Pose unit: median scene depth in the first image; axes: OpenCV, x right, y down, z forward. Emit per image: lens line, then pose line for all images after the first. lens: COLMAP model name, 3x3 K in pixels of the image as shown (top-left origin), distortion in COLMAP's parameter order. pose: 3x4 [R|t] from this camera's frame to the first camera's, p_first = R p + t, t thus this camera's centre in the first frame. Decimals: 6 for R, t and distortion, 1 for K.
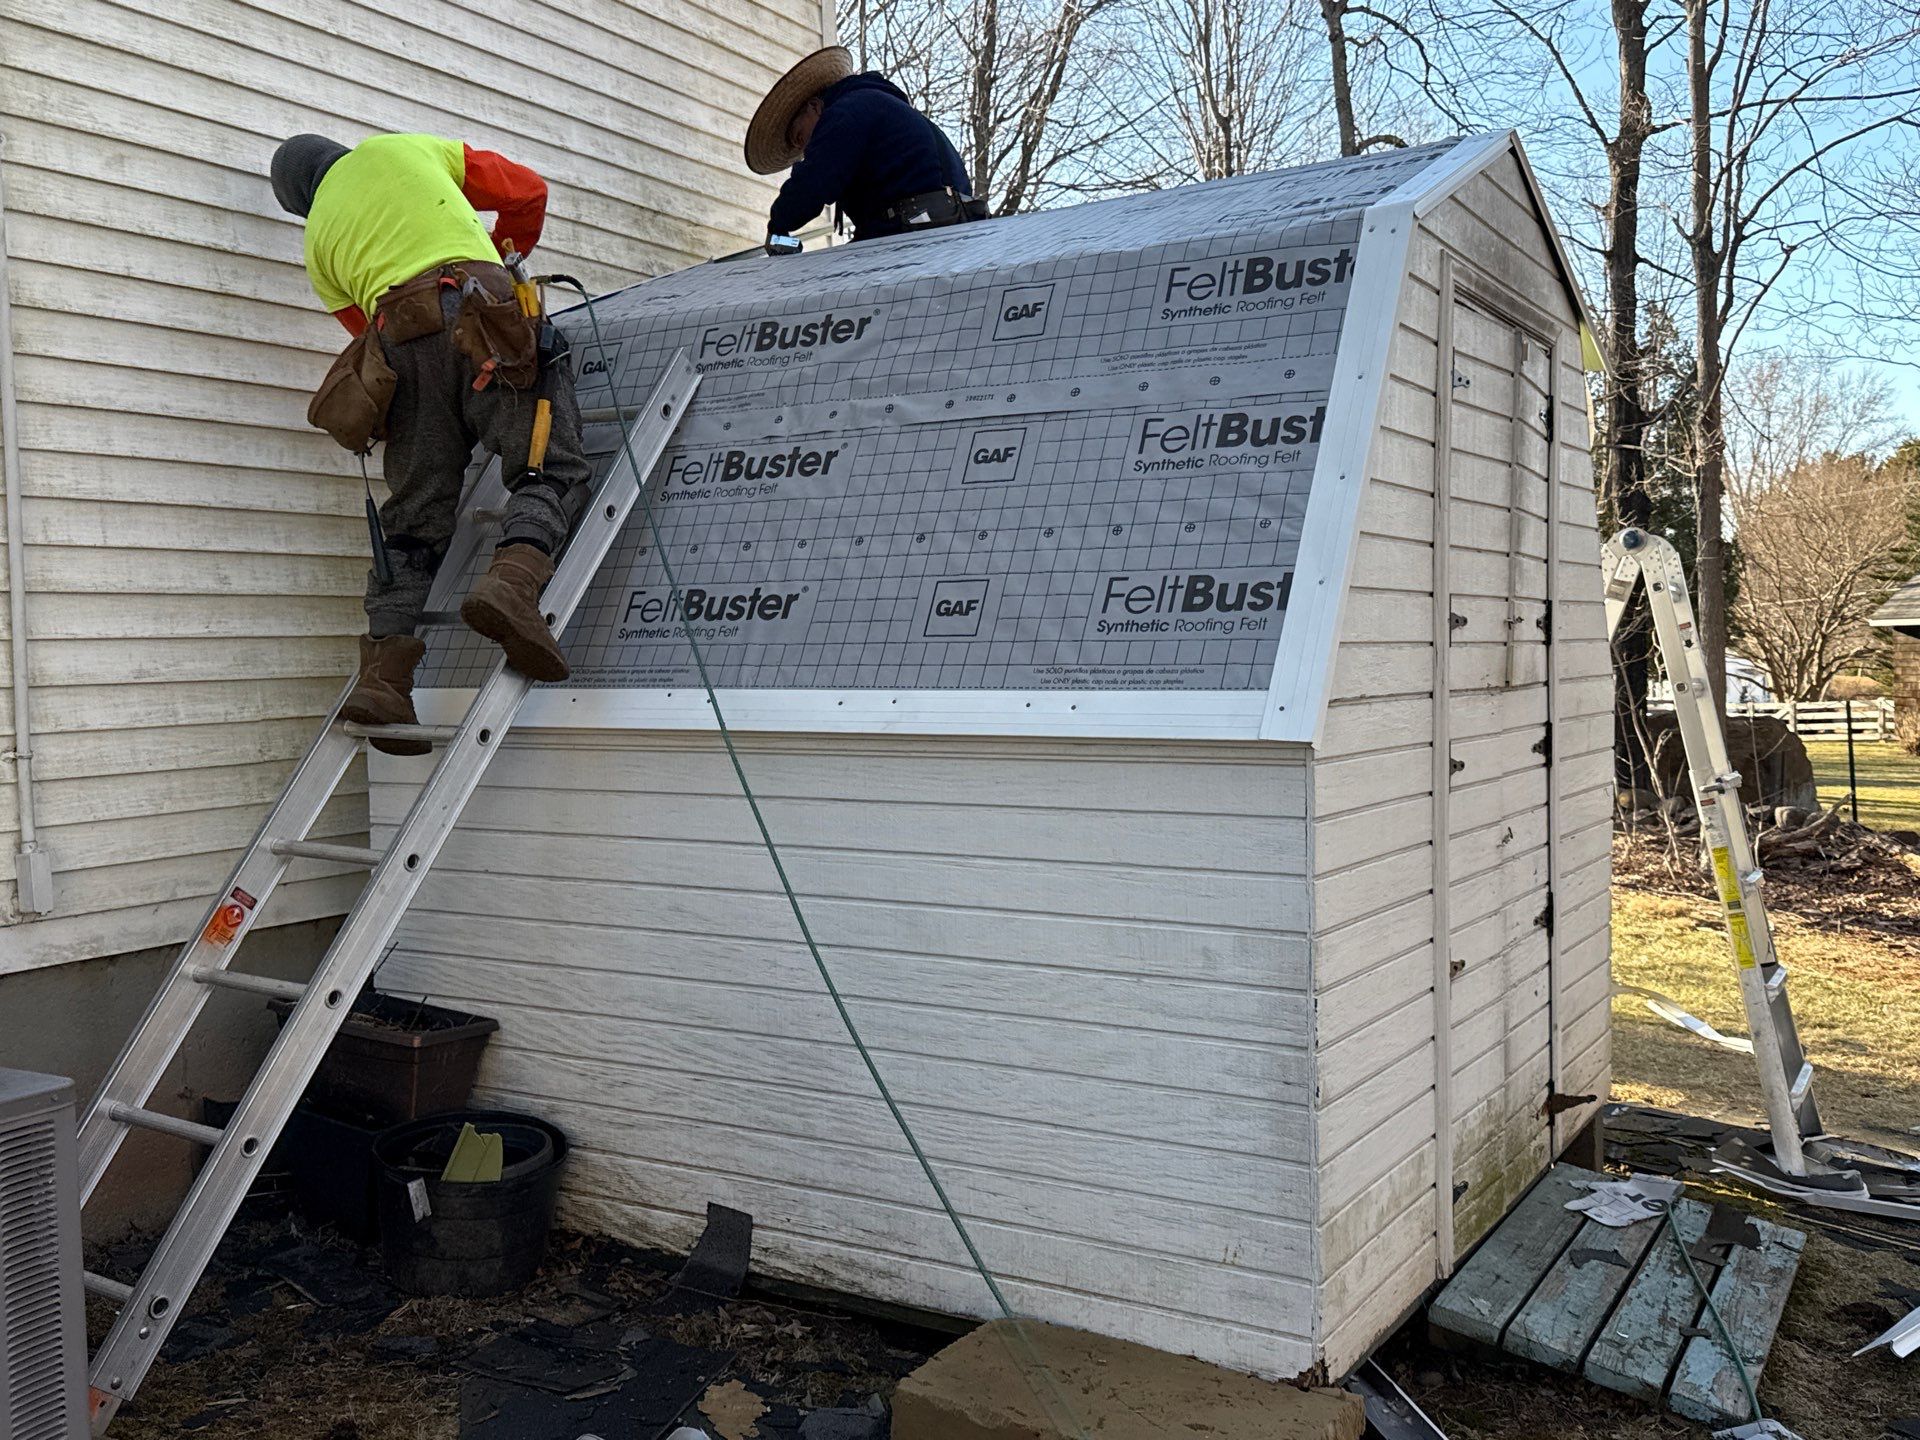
lens RADIAL K [[1787.0, 0, 885.5], [0, 1787.0, 728.6], [0, 0, 1]] dist [0.112327, -0.189033]
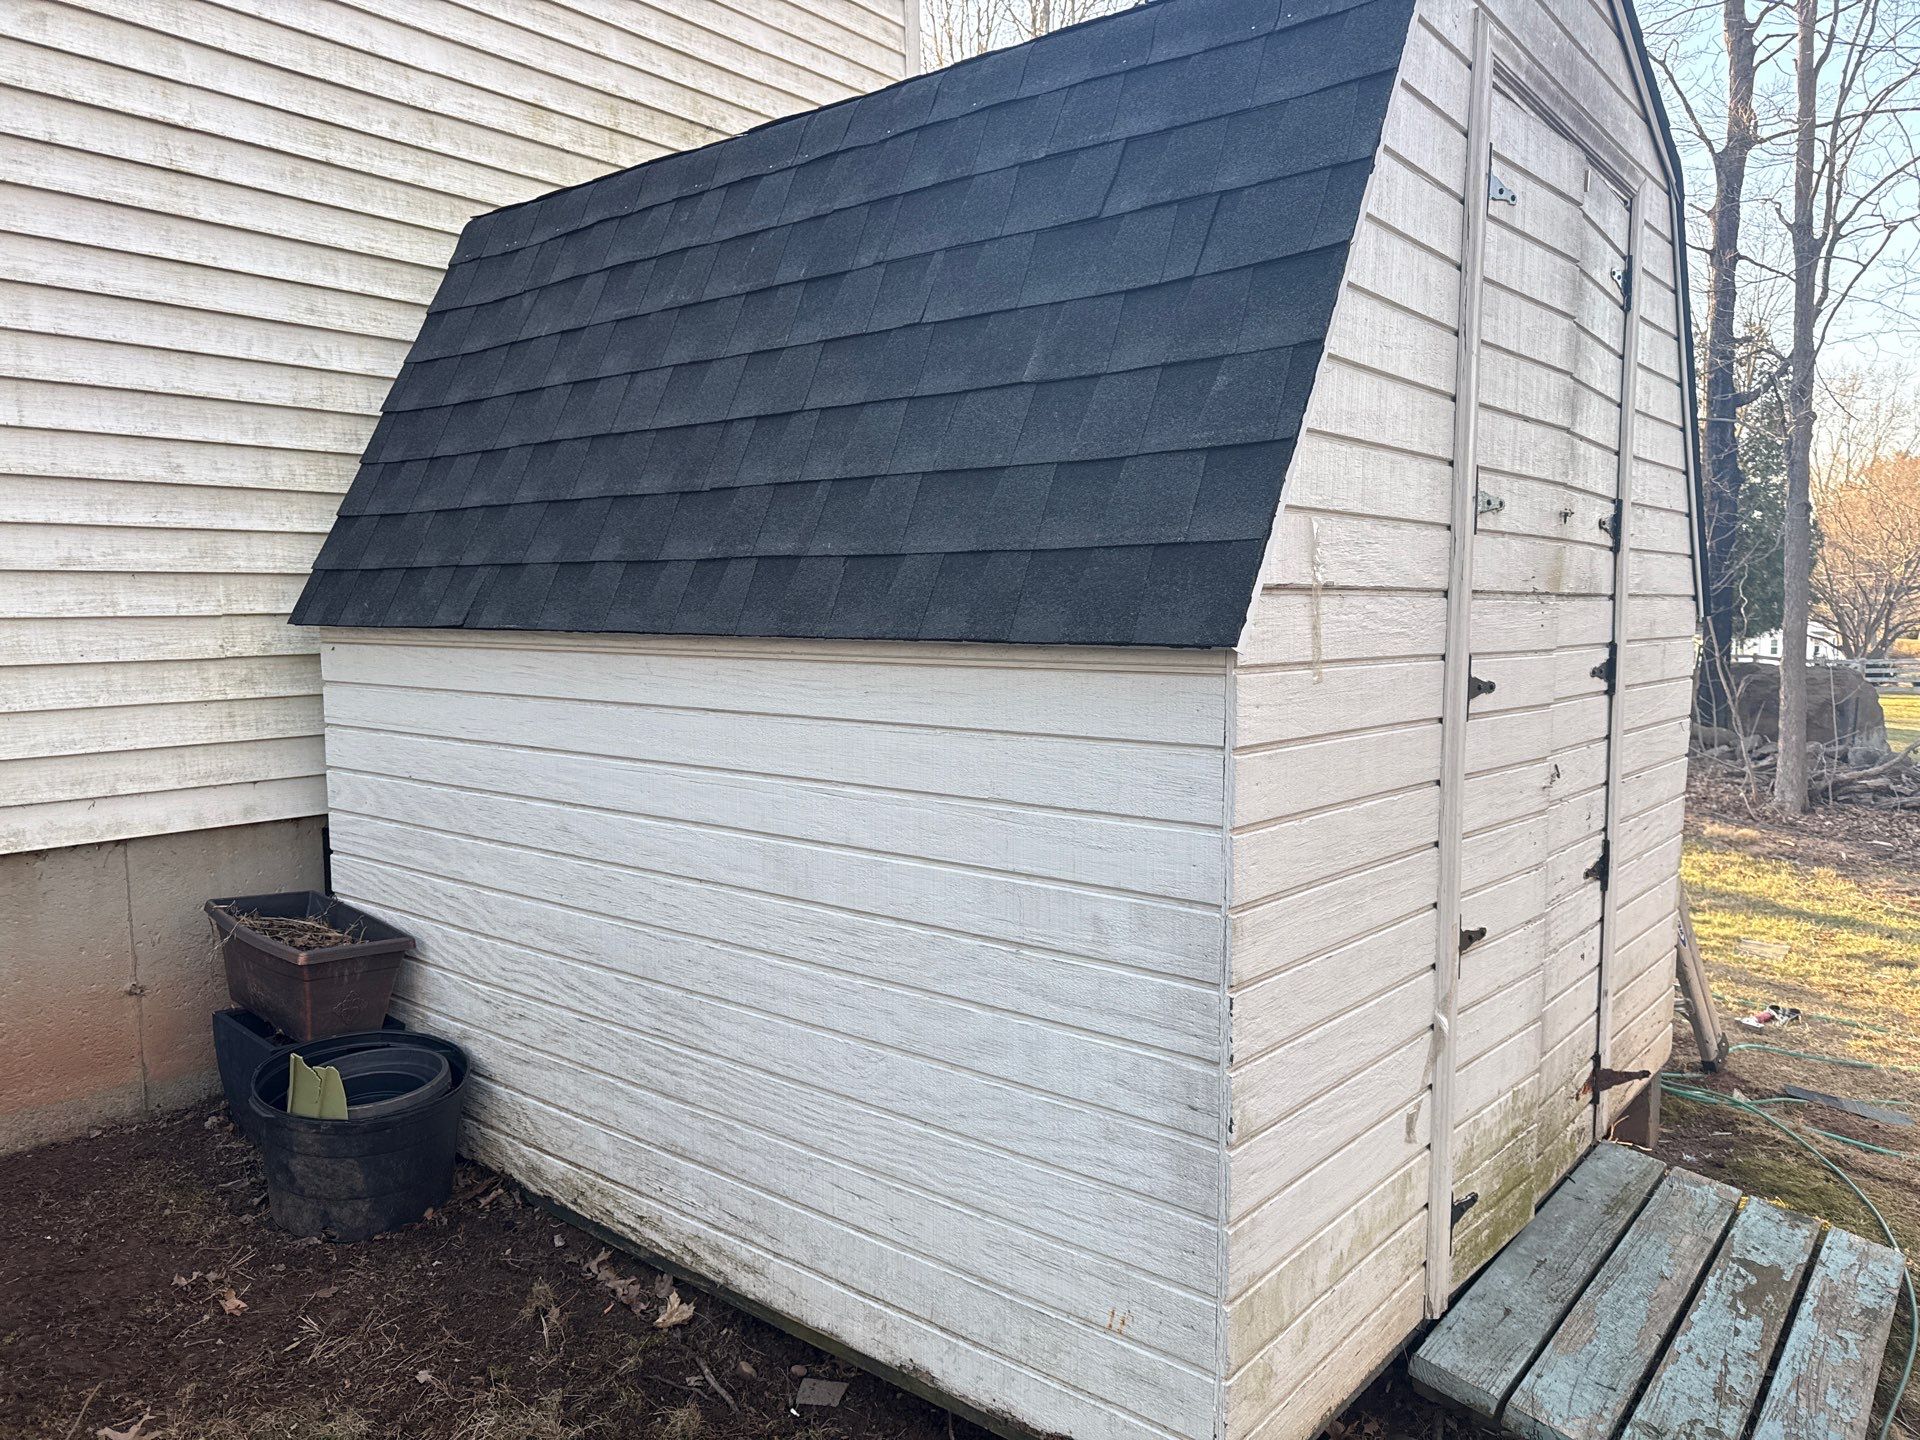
lens RADIAL K [[1303.9, 0, 960.0], [0, 1303.9, 720.0], [0, 0, 1]] dist [0.002823, -0.002313]
pose [[0.990720, 0.026445, -0.133324, 0.155972], [-0.021210, 0.998953, 0.040537, 0.015957], [0.134256, -0.037333, 0.990243, 0.373768]]
